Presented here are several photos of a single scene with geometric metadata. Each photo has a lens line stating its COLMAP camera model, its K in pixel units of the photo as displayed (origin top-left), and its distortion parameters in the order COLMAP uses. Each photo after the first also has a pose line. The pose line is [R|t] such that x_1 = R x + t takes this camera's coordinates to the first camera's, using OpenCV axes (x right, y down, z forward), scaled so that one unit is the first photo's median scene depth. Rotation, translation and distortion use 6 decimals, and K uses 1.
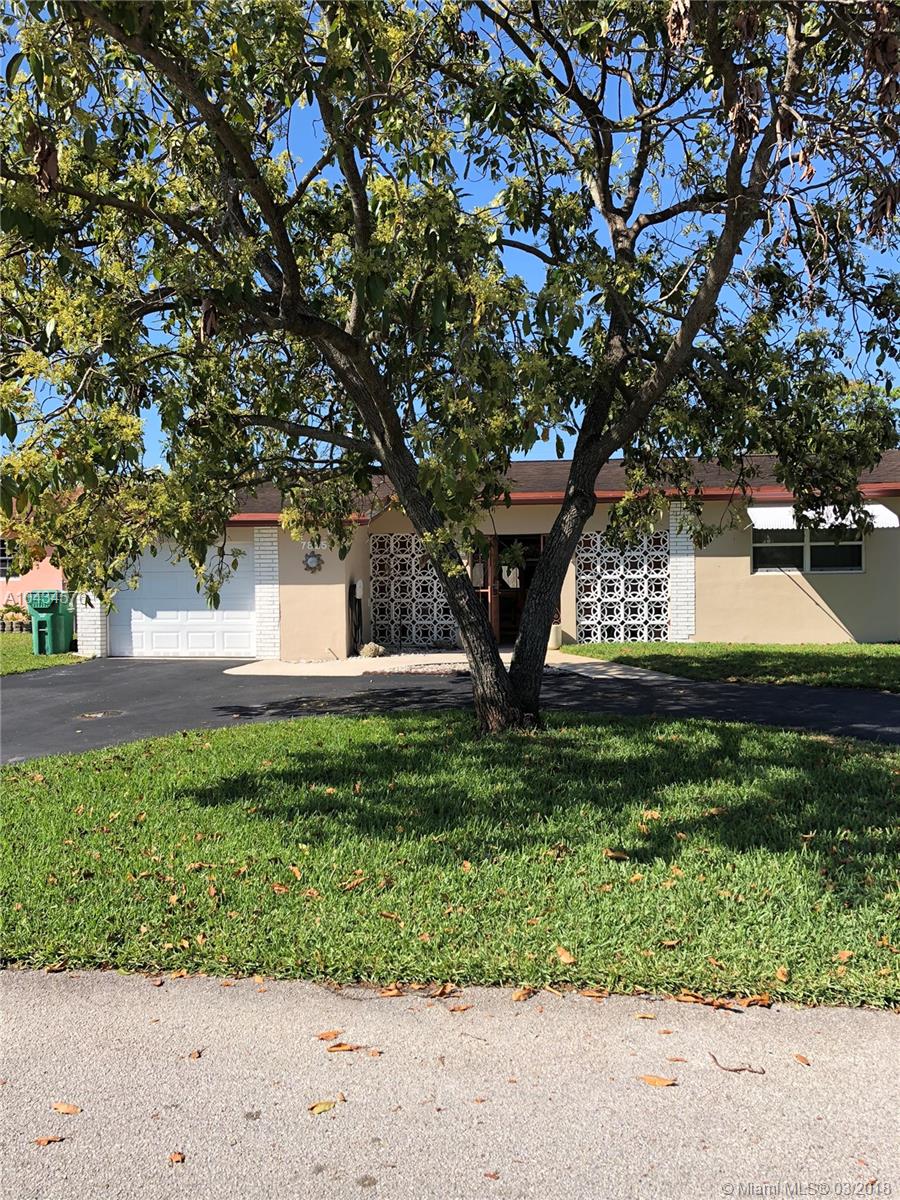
lens RADIAL K [[986.5, 0, 453.0], [0, 986.5, 591.0], [0, 0, 1]] dist [0.036980, -0.039433]
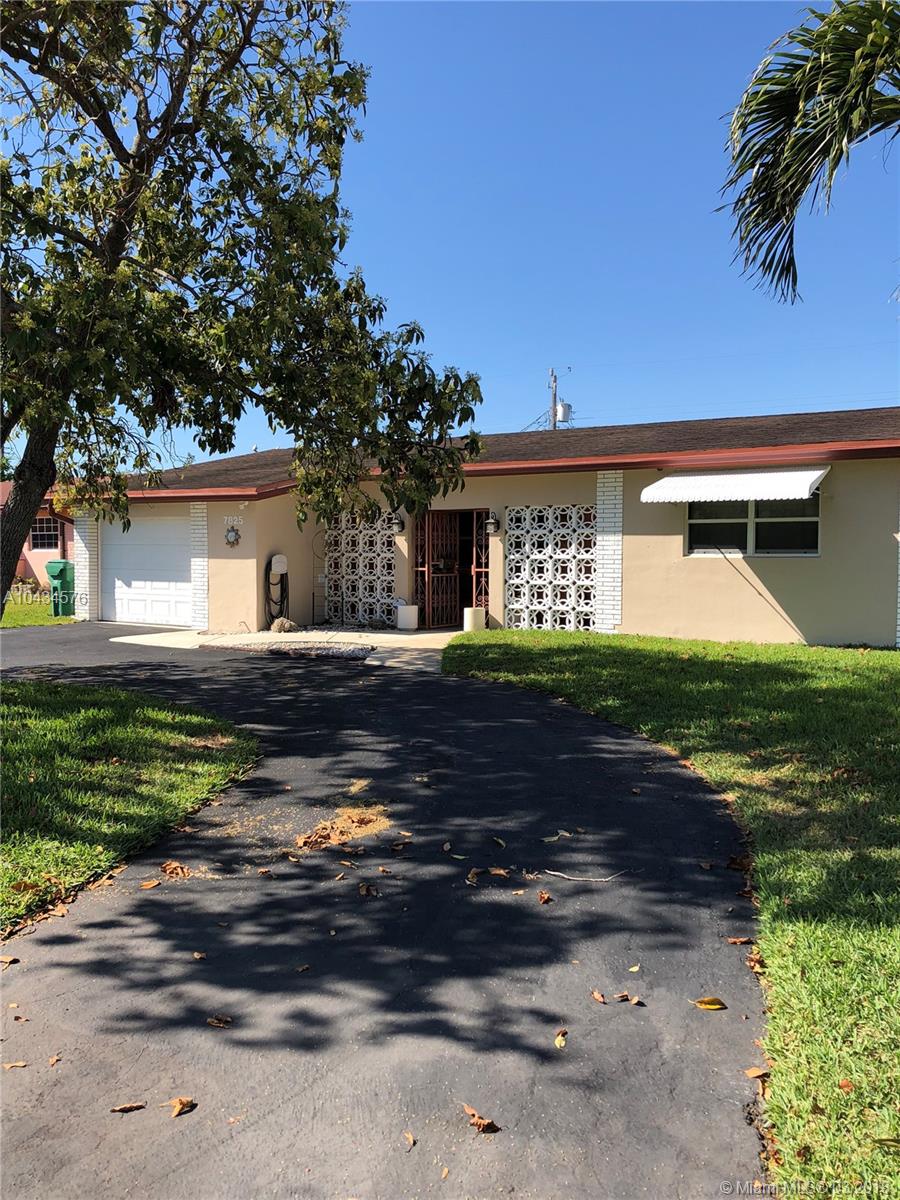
lens RADIAL K [[986.5, 0, 444.5], [0, 986.5, 603.5], [0, 0, 1]] dist [0.036980, -0.039433]
pose [[0.911086, 0.036570, -0.410591, 0.477239], [-0.022505, 0.998984, 0.039040, -0.005144], [0.411601, -0.026329, 0.910984, 0.153103]]
